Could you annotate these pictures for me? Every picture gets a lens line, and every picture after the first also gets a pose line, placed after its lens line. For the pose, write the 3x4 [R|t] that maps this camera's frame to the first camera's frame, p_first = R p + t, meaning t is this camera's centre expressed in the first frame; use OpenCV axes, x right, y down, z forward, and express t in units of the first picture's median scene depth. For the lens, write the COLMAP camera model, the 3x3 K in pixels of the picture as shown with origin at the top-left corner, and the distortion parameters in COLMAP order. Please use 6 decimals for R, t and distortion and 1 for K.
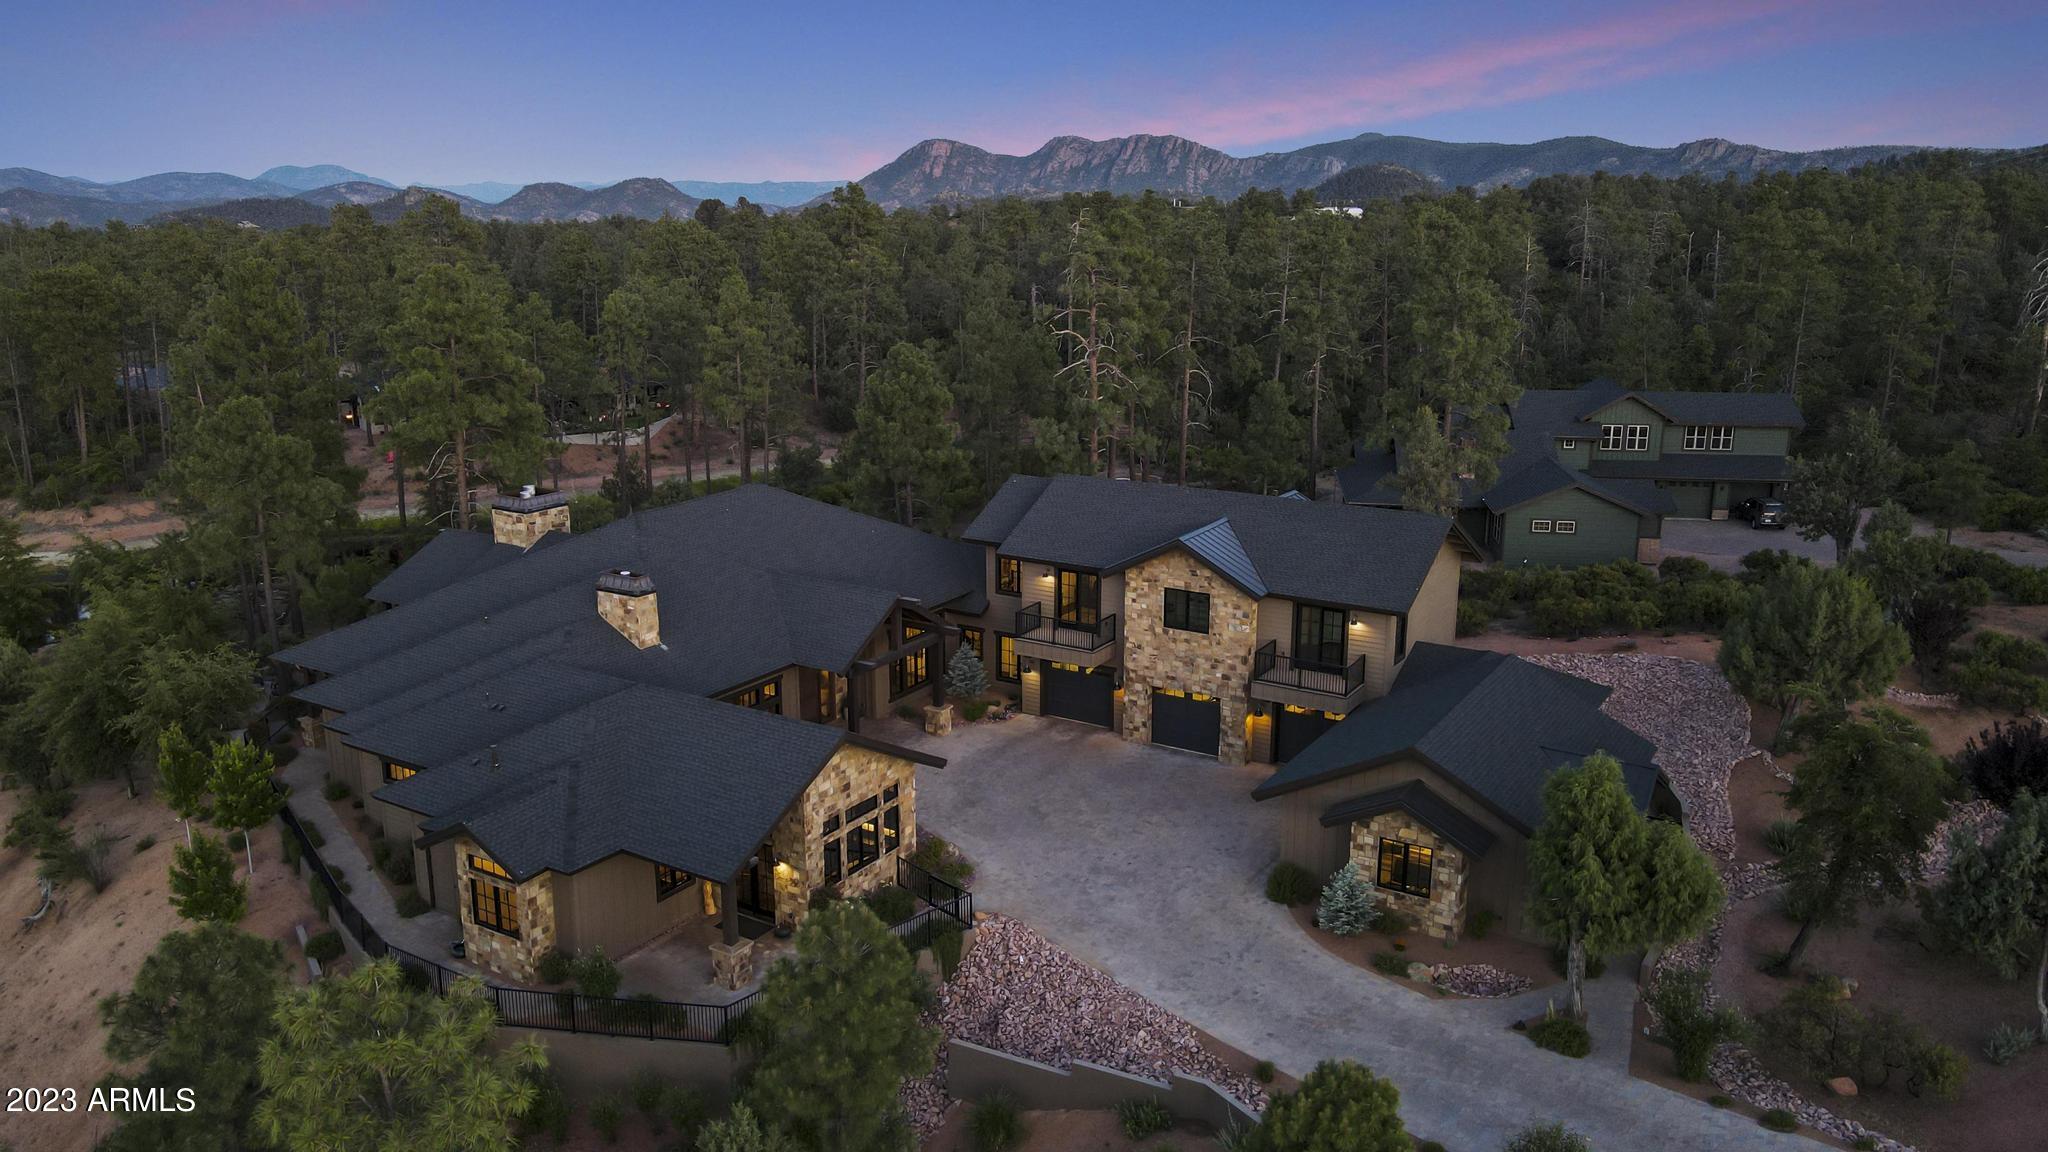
lens RADIAL K [[1508.0, 0, 1024.0], [0, 1508.0, 576.0], [0, 0, 1]] dist [-0.011056, 0.048216]
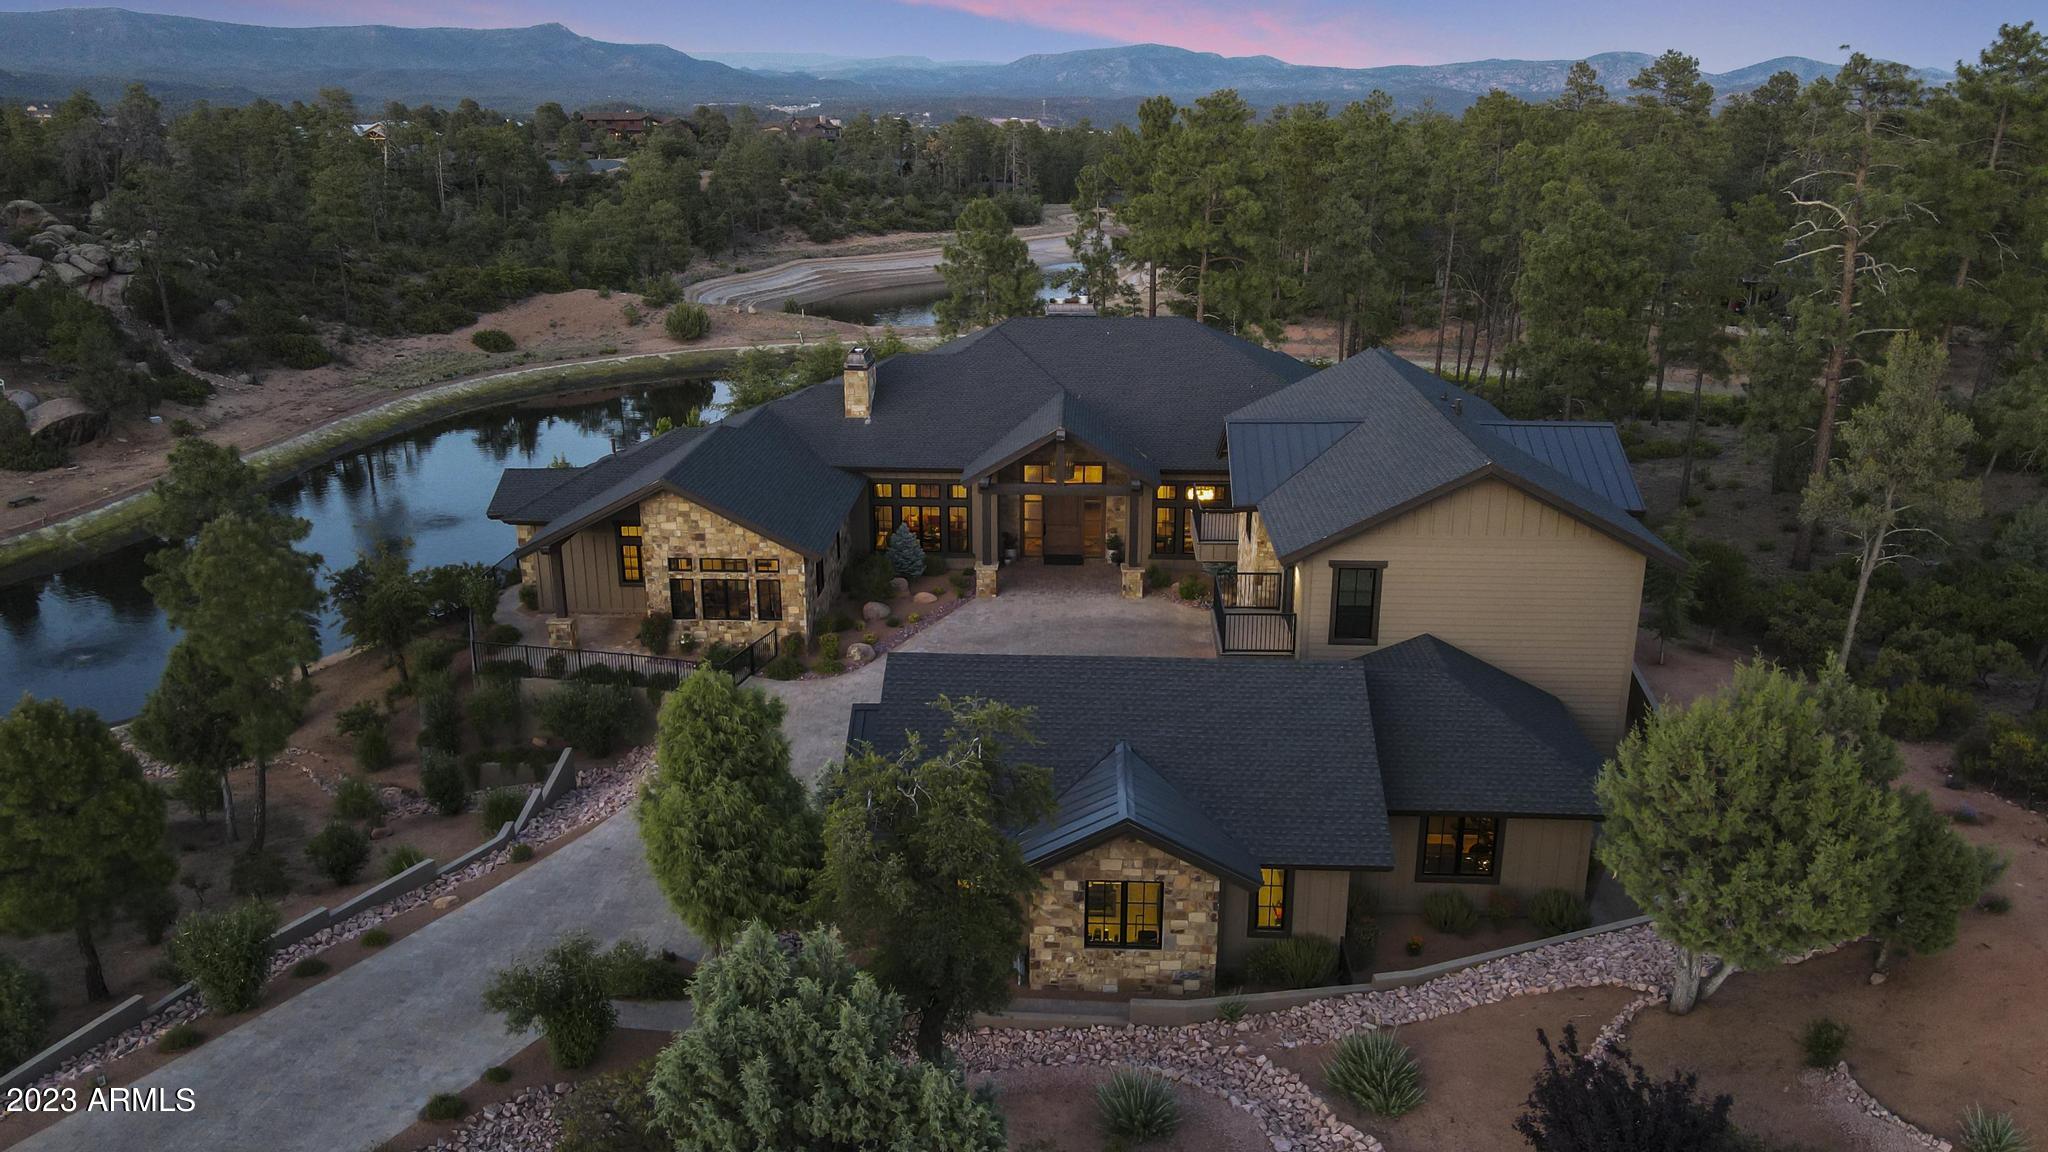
lens RADIAL K [[1508.0, 0, 1024.0], [0, 1508.0, 576.0], [0, 0, 1]] dist [-0.011056, 0.048216]
pose [[0.488880, 0.266571, -0.830624, 0.723945], [-0.211929, 0.959934, 0.183335, -0.067284], [0.846216, 0.086405, 0.525787, 0.485949]]
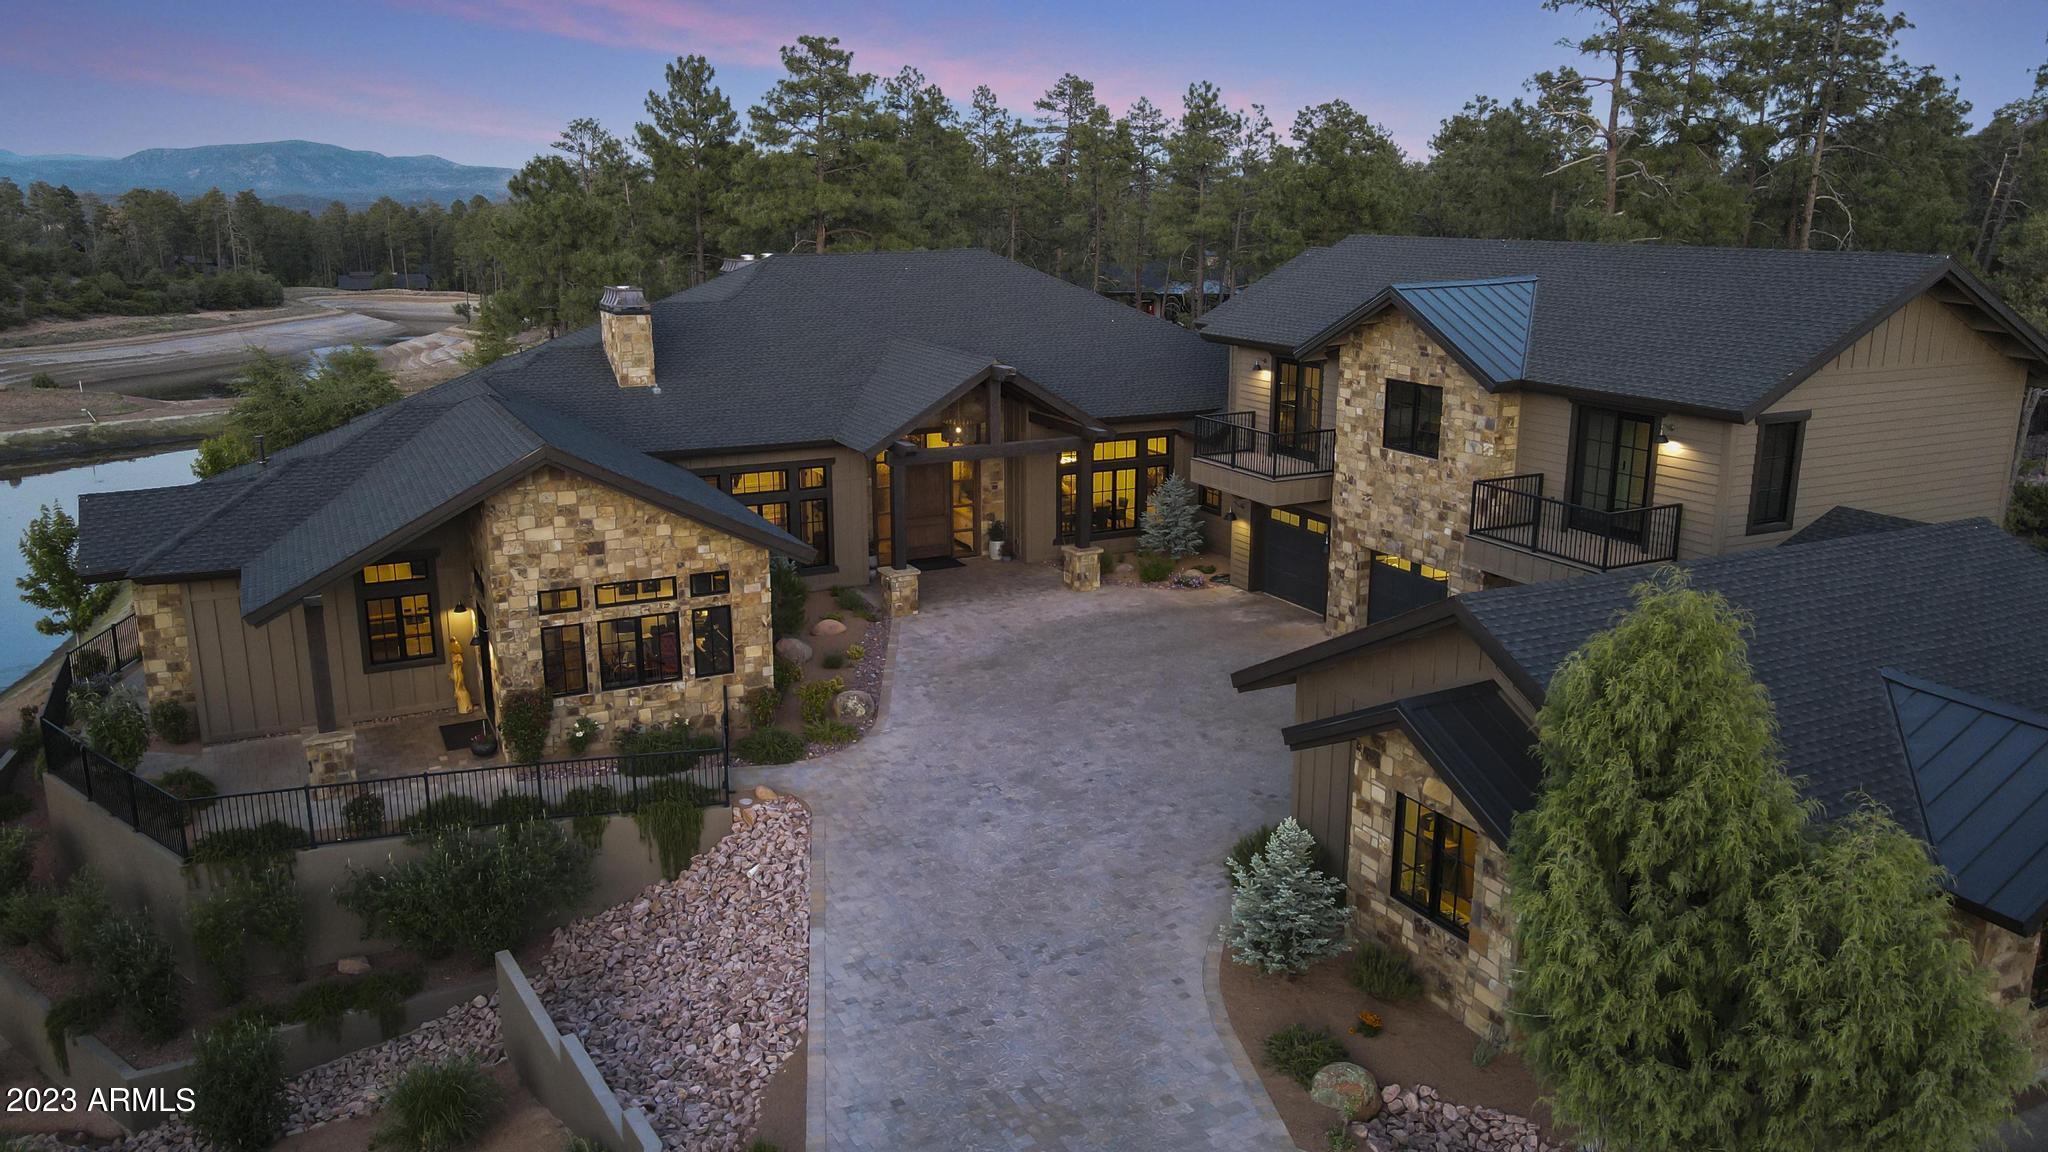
lens RADIAL K [[1508.0, 0, 1024.0], [0, 1508.0, 576.0], [0, 0, 1]] dist [-0.011056, 0.048216]
pose [[0.853875, 0.128145, -0.504457, 0.285112], [-0.126350, 0.991260, 0.037938, 0.081494], [0.504909, 0.031344, 0.862603, 0.420225]]
